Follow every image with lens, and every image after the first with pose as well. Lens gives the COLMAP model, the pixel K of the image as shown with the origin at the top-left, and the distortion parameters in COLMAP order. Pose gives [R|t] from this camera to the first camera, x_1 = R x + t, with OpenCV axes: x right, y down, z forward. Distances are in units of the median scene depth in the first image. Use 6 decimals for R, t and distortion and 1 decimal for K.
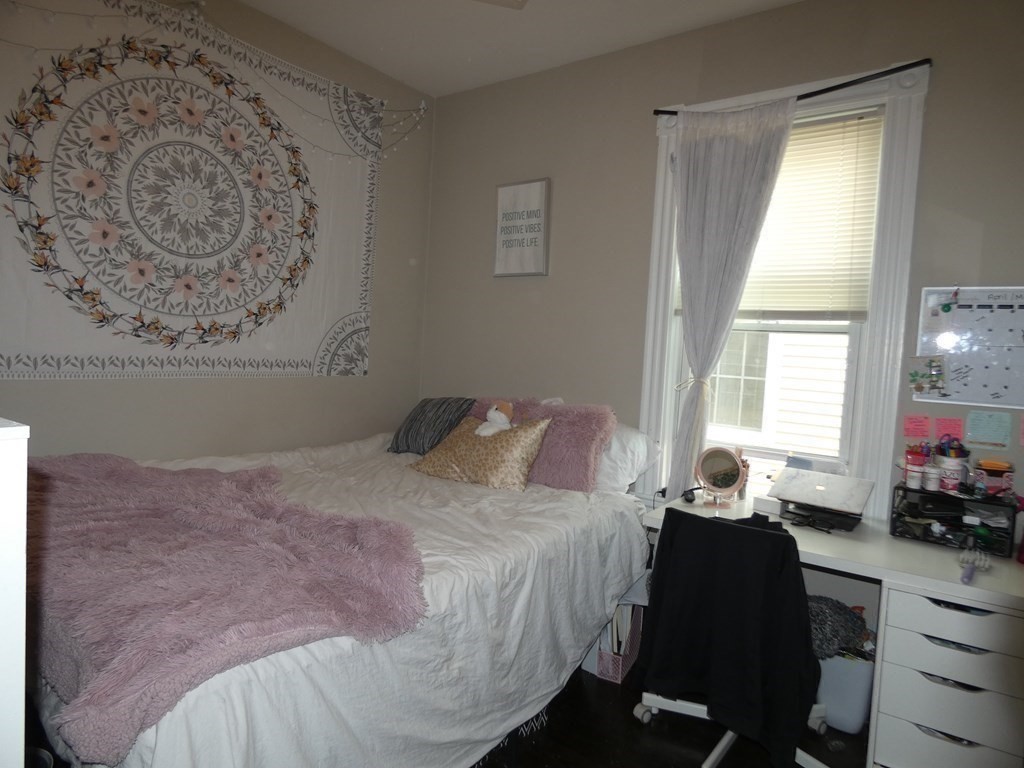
lens RADIAL K [[625.2, 0, 511.5], [0, 625.2, 377.6], [0, 0, 1]] dist [0.010447, -0.009711]
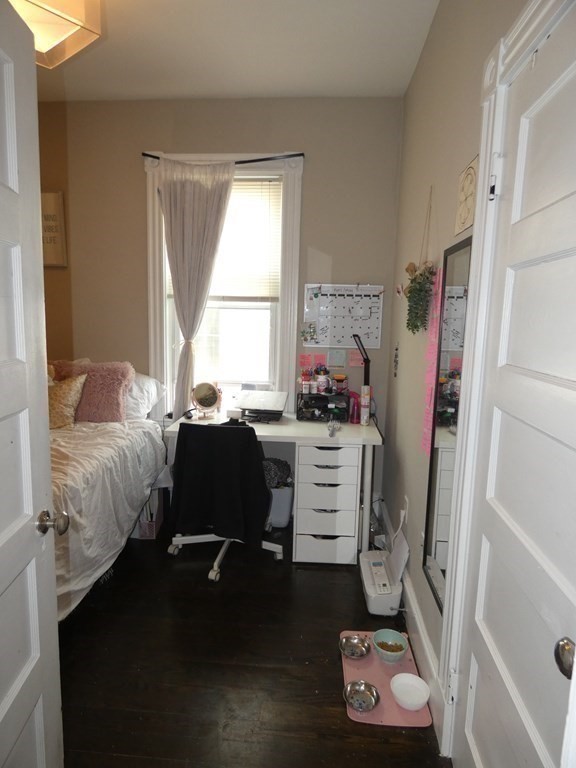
lens RADIAL K [[468.9, 0, 287.6], [0, 468.9, 384.6], [0, 0, 1]] dist [0.010447, -0.009711]
pose [[0.846699, -0.104454, 0.521718, -0.124580], [0.046955, 0.991384, 0.122282, -0.022150], [-0.529996, -0.079038, 0.844309, -0.142482]]
